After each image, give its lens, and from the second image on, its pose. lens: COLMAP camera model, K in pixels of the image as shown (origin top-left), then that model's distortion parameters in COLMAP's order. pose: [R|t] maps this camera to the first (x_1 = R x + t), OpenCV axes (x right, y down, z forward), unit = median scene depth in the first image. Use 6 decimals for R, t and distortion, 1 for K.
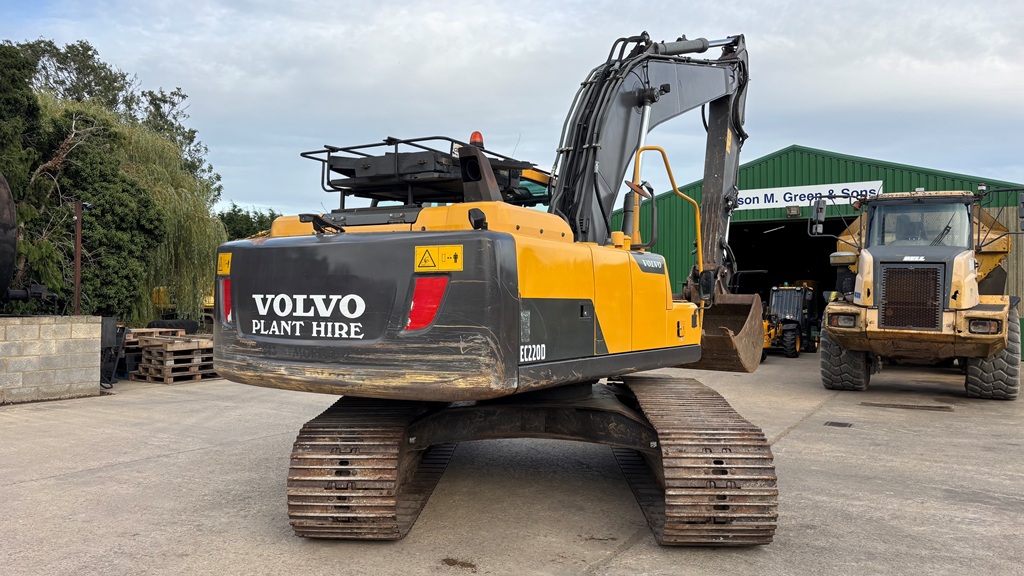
lens RADIAL K [[774.1, 0, 512.0], [0, 774.1, 288.0], [0, 0, 1]] dist [0.034588, 0.000391]
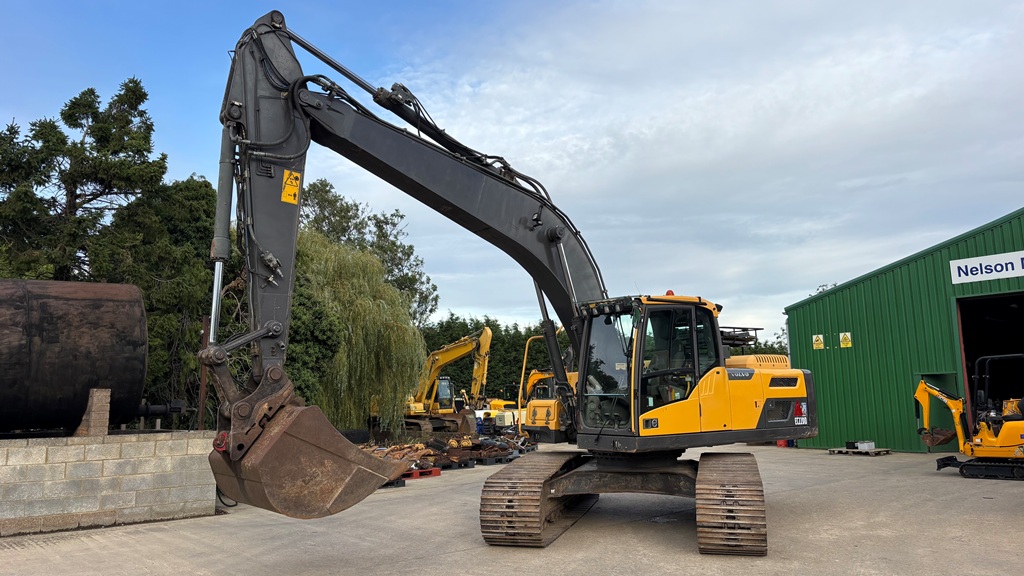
lens RADIAL K [[767.4, 0, 522.9], [0, 767.4, 274.6], [0, 0, 1]] dist [0.001865, 0.001949]
pose [[0.956576, -0.078770, -0.280638, 0.076275], [0.037324, 0.987969, -0.150083, 0.001039], [0.289084, 0.133091, 0.948007, 0.110022]]
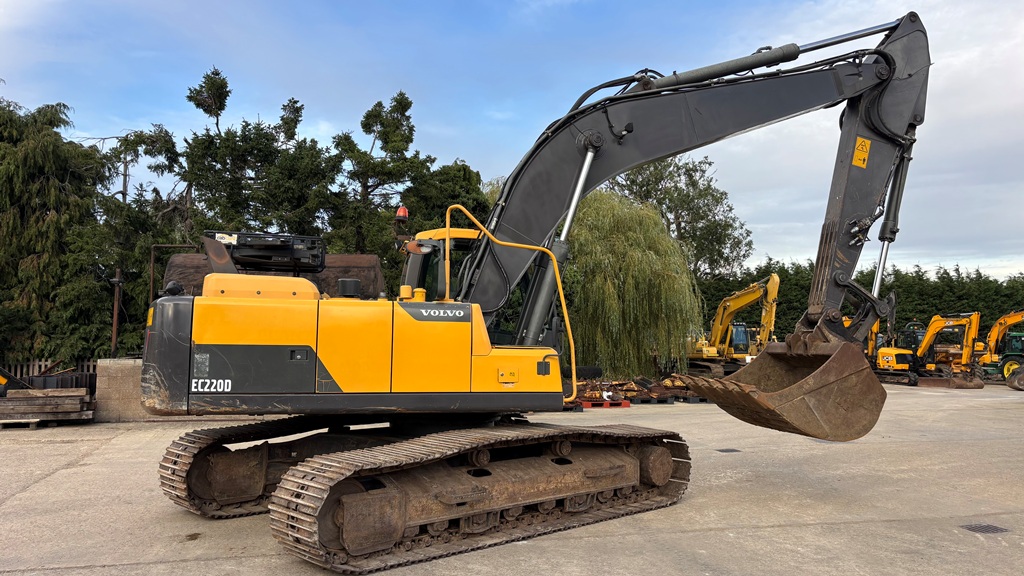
lens RADIAL K [[773.1, 0, 504.3], [0, 773.1, 287.0], [0, 0, 1]] dist [0.031300, -0.002893]
pose [[0.705648, -0.052058, -0.706648, 0.308524], [0.004144, 0.997584, -0.069353, 0.002180], [0.708551, 0.046010, 0.704158, 0.093906]]
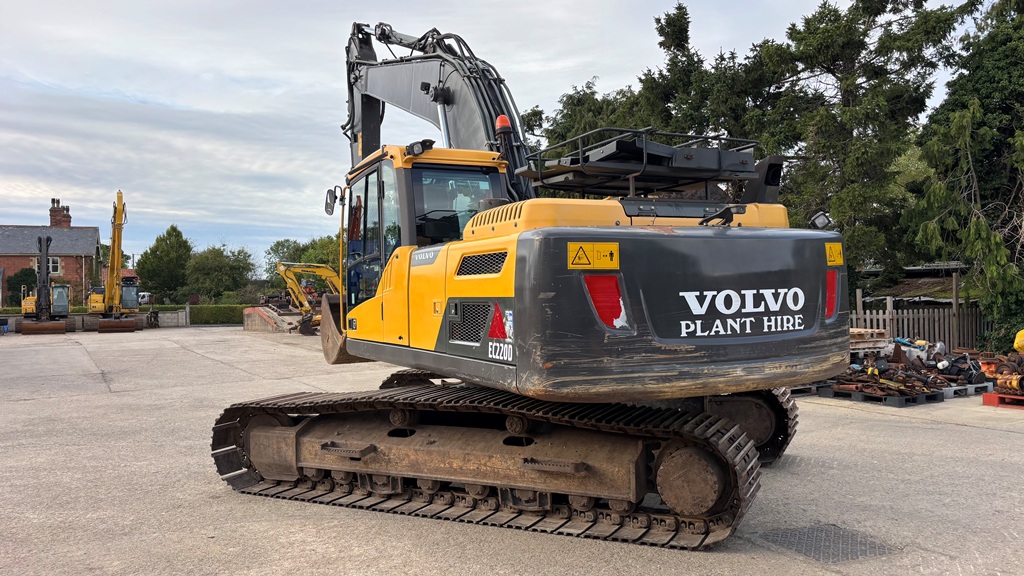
lens RADIAL K [[773.1, 0, 504.3], [0, 773.1, 287.0], [0, 0, 1]] dist [0.031300, -0.002893]
pose [[-0.411837, -0.008033, -0.911222, 0.323542], [0.032432, 0.999198, -0.023467, 0.009457], [0.910680, -0.039217, -0.411246, 0.480917]]
